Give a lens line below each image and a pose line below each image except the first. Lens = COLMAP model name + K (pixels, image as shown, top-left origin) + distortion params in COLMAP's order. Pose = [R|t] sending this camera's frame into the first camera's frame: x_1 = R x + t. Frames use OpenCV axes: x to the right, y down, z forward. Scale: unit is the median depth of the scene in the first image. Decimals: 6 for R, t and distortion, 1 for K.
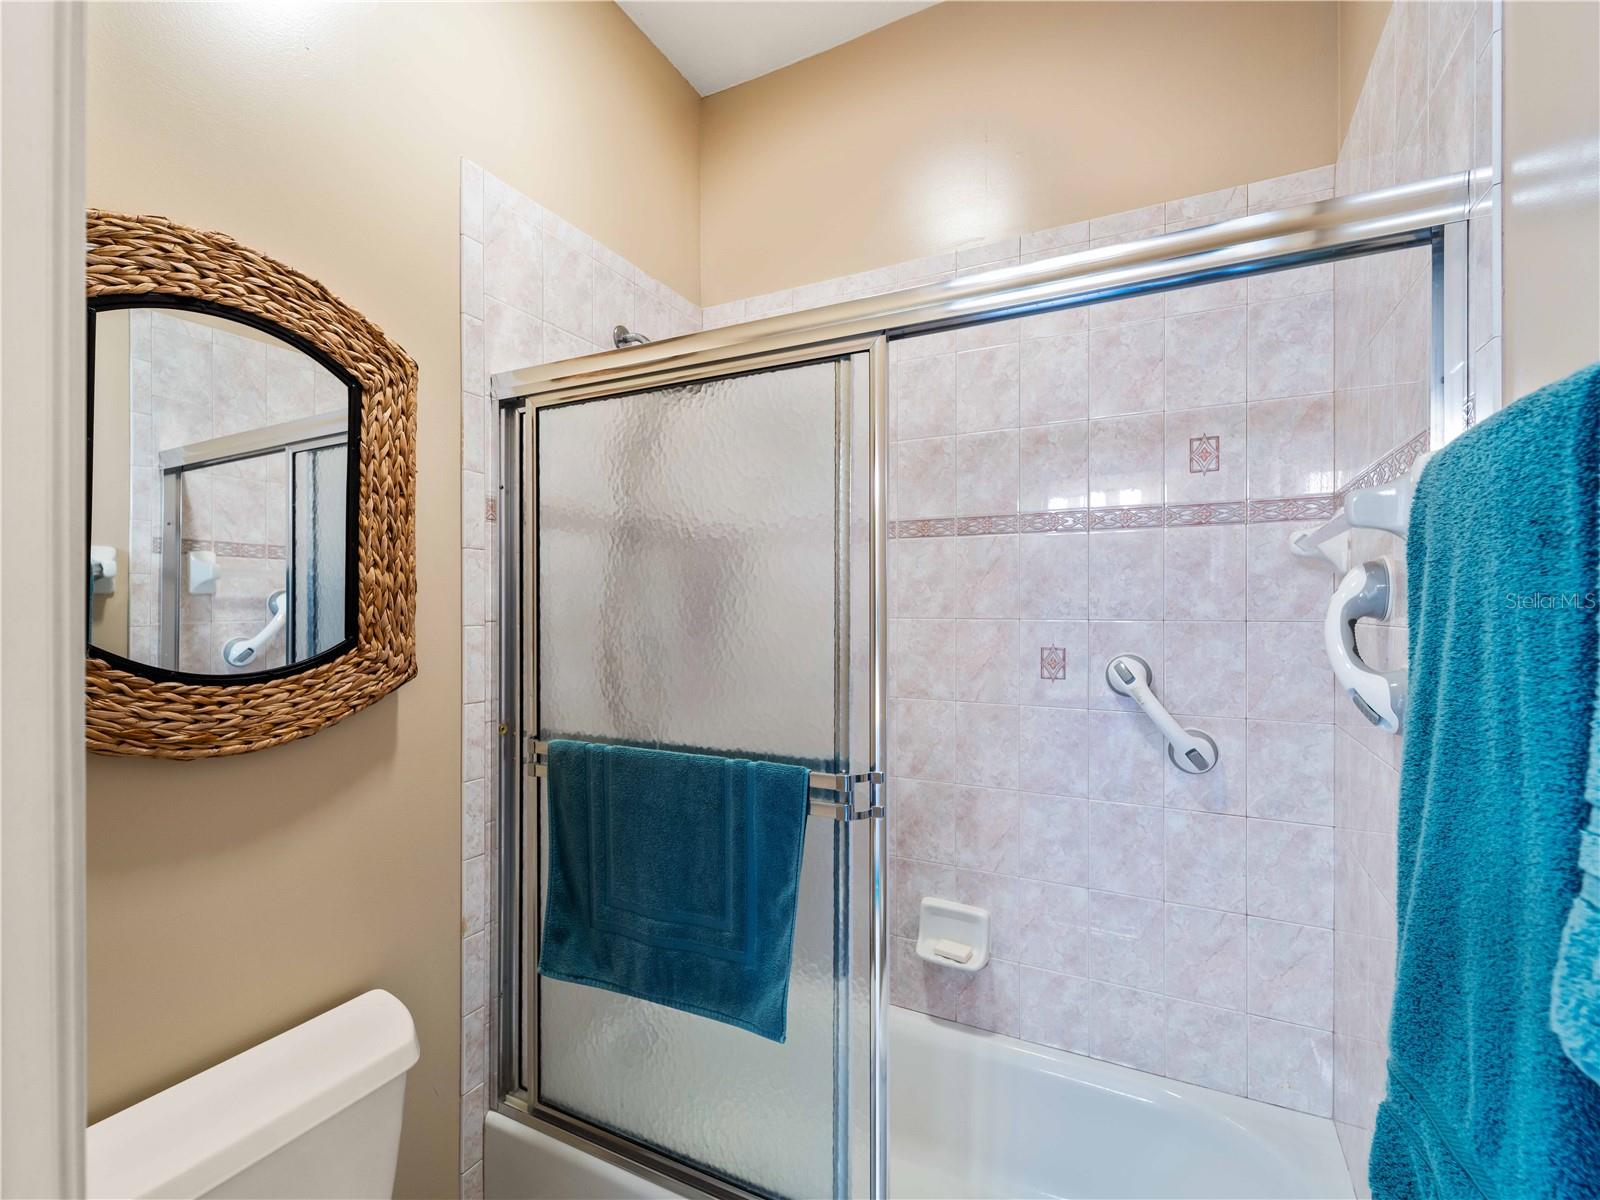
lens RADIAL K [[729.5, 0, 801.2], [0, 729.5, 613.3], [0, 0, 1]] dist [0.000826, -0.000305]
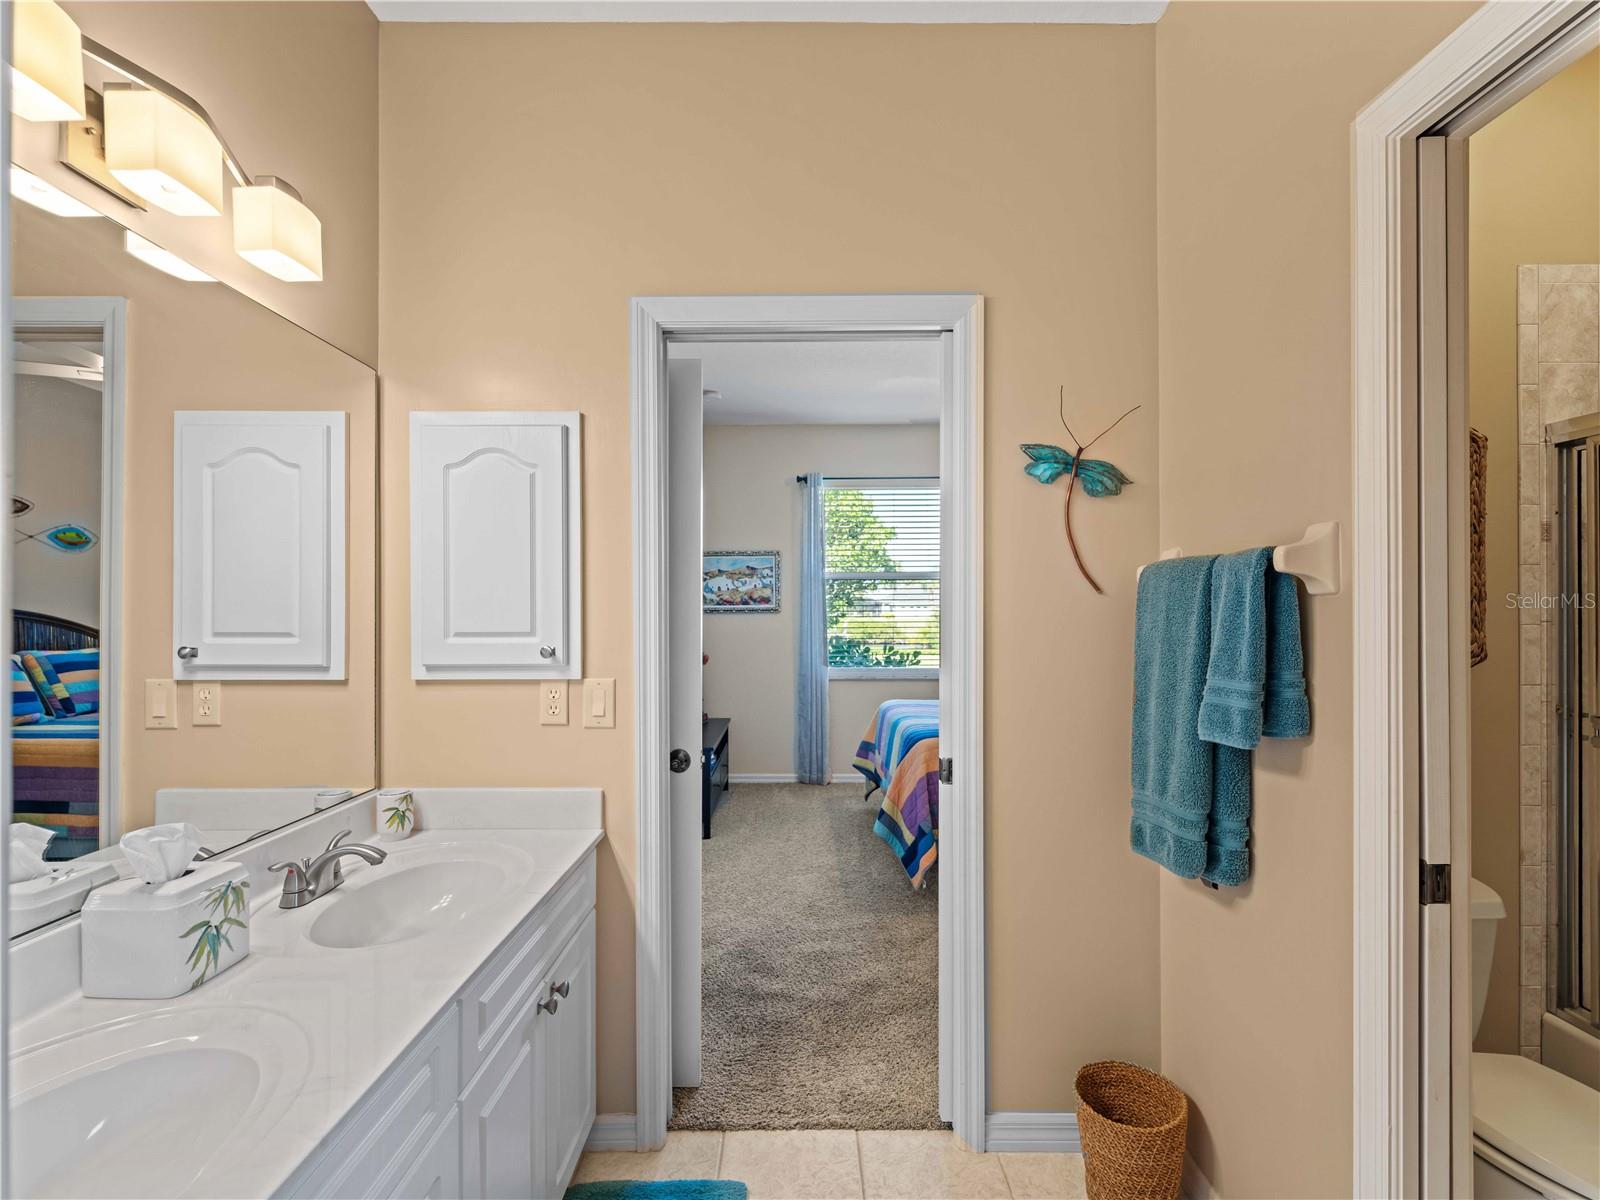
lens RADIAL K [[729.5, 0, 801.2], [0, 729.5, 613.3], [0, 0, 1]] dist [0.000826, -0.000305]
pose [[0.456860, -0.003948, -0.889530, 0.107166], [-0.001500, 0.999985, -0.005208, 0.005758], [0.889538, 0.003714, 0.456847, -0.728600]]
